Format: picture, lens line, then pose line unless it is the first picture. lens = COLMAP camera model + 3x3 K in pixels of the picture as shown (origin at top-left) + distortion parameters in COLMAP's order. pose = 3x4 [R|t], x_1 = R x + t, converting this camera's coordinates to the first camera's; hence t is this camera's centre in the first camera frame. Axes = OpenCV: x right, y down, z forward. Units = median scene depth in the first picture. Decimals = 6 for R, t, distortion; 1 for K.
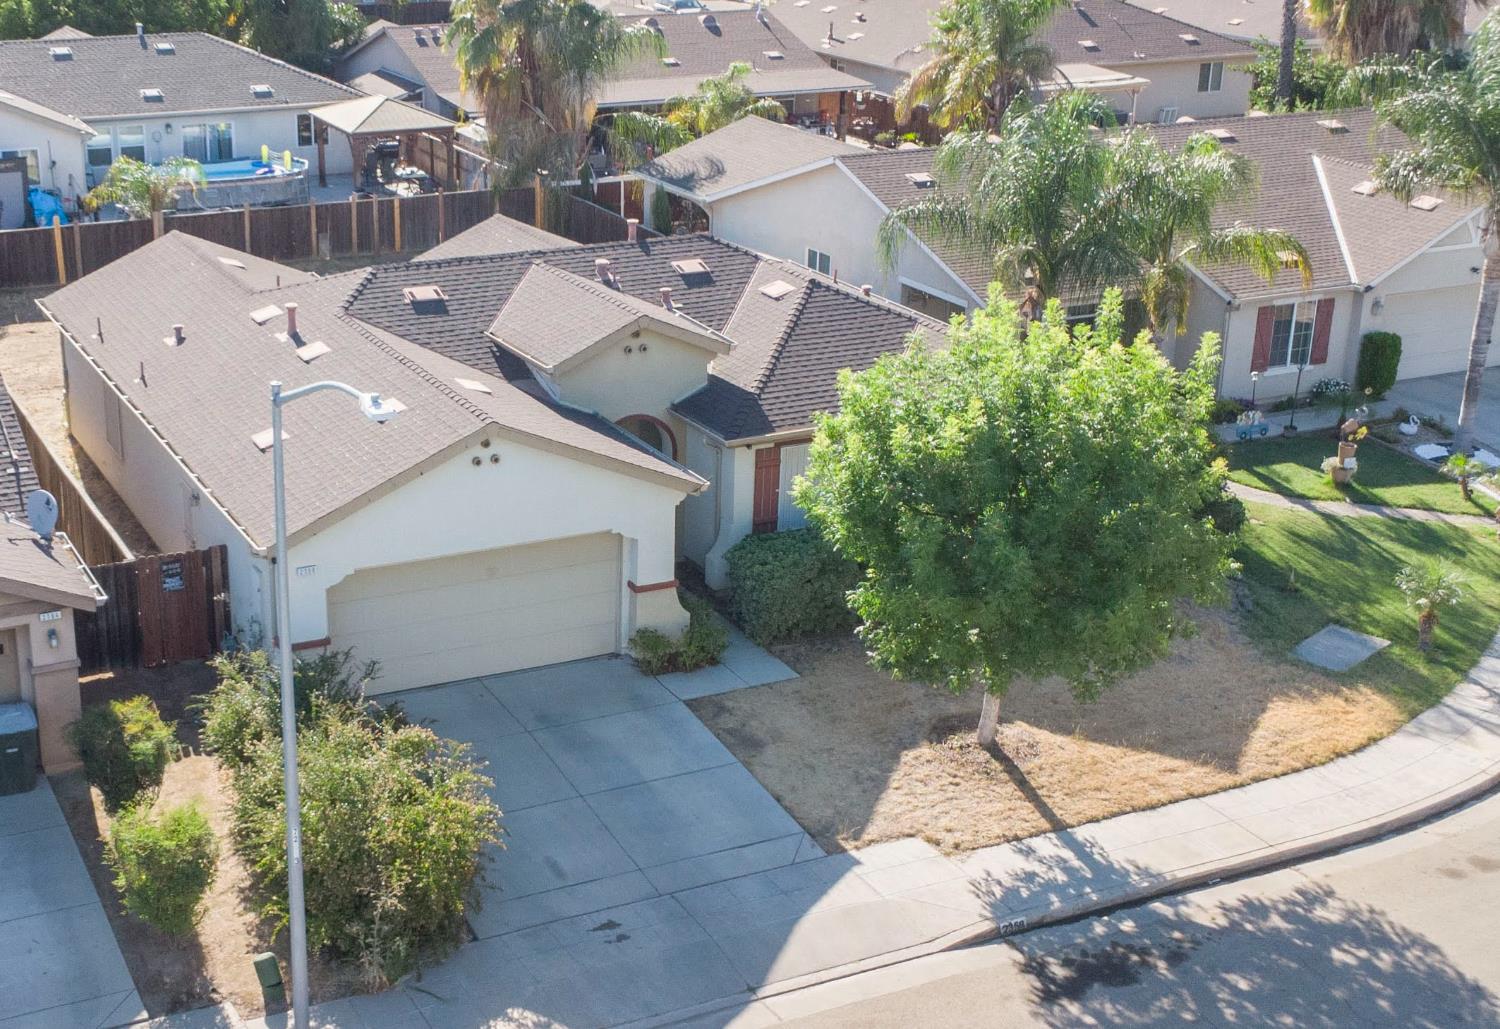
lens RADIAL K [[2220.6, 0, 741.0], [0, 2220.6, 507.8], [0, 0, 1]] dist [-0.023148, 0.000000]
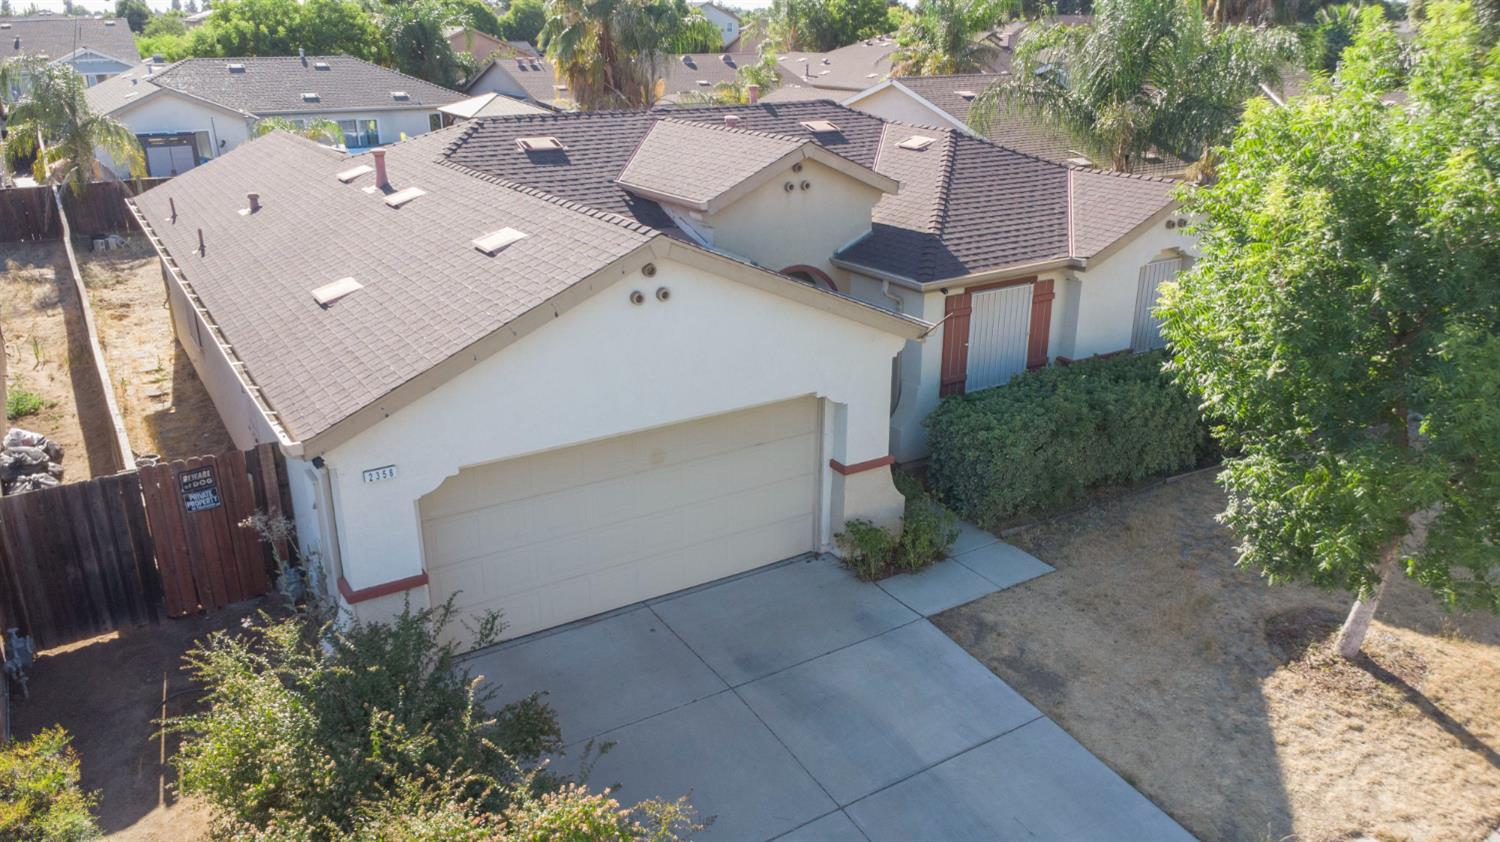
lens RADIAL K [[1131.1, 0, 800.6], [0, 1131.1, 408.4], [0, 0, 1]] dist [0.031312, -0.016590]
pose [[0.994969, -0.051223, 0.086096, -0.095822], [0.051217, 0.998685, 0.002281, 0.013947], [-0.086099, 0.002140, 0.996284, 0.619251]]
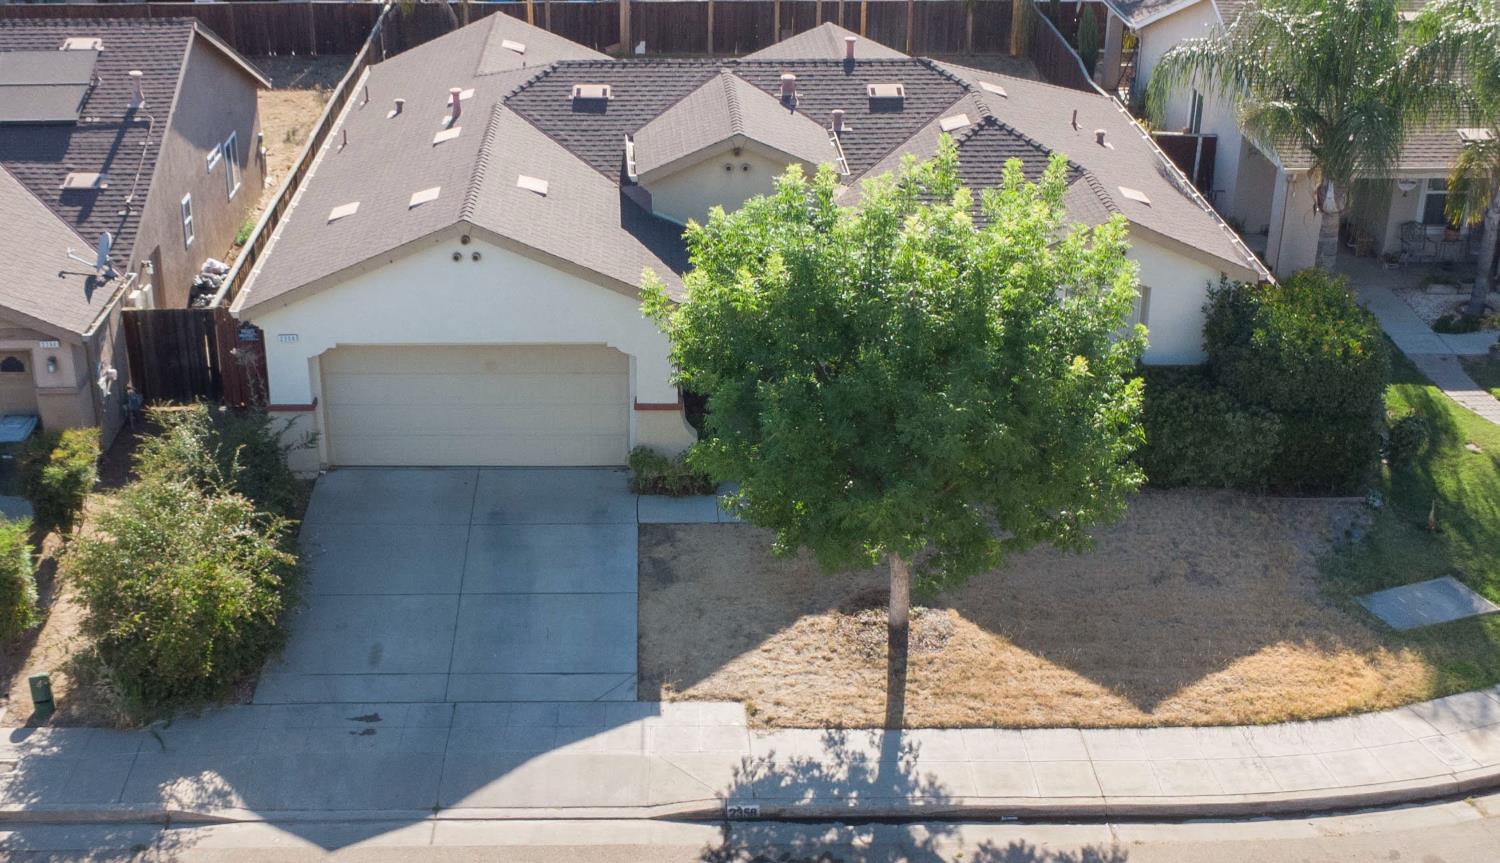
lens RADIAL K [[2160.9, 0, 754.9], [0, 2160.9, 441.3], [0, 0, 1]] dist [-0.041514, 0.000000]
pose [[0.898363, 0.161863, -0.408344, 0.404499], [-0.135637, 0.986421, 0.092603, -0.045400], [0.417788, -0.027805, 0.908119, 0.142791]]
